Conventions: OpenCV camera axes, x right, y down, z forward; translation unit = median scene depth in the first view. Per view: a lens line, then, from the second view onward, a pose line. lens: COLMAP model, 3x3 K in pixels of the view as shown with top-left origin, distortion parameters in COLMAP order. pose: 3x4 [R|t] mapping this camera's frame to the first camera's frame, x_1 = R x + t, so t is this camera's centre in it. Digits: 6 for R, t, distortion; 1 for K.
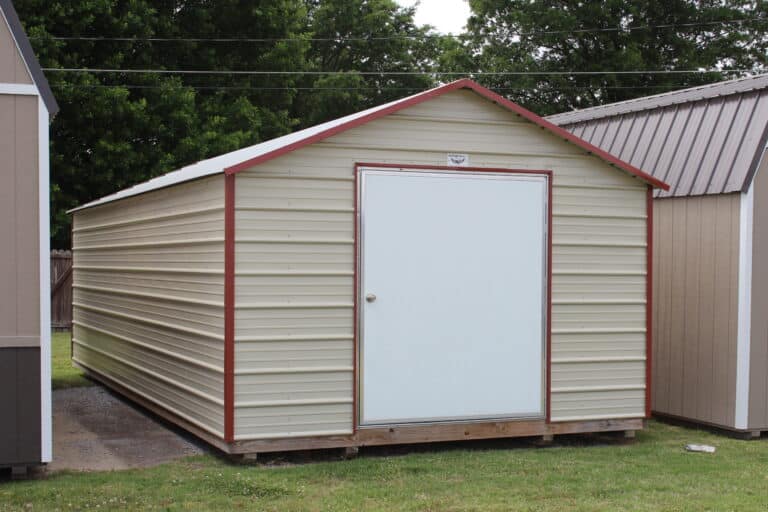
lens RADIAL K [[1165.0, 0, 384.0], [0, 1165.0, 256.0], [0, 0, 1]] dist [0.007805, 0.074685]
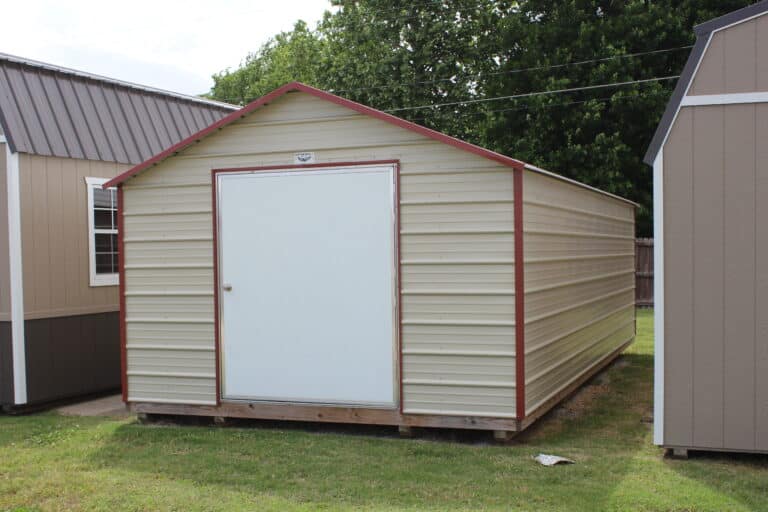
lens RADIAL K [[989.1, 0, 384.0], [0, 989.1, 256.0], [0, 0, 1]] dist [-0.065423, 0.044883]
pose [[0.722349, -0.014165, -0.691384, 0.721286], [0.024492, 0.999687, 0.005109, 0.004032], [0.691095, -0.020624, 0.722469, 0.388876]]
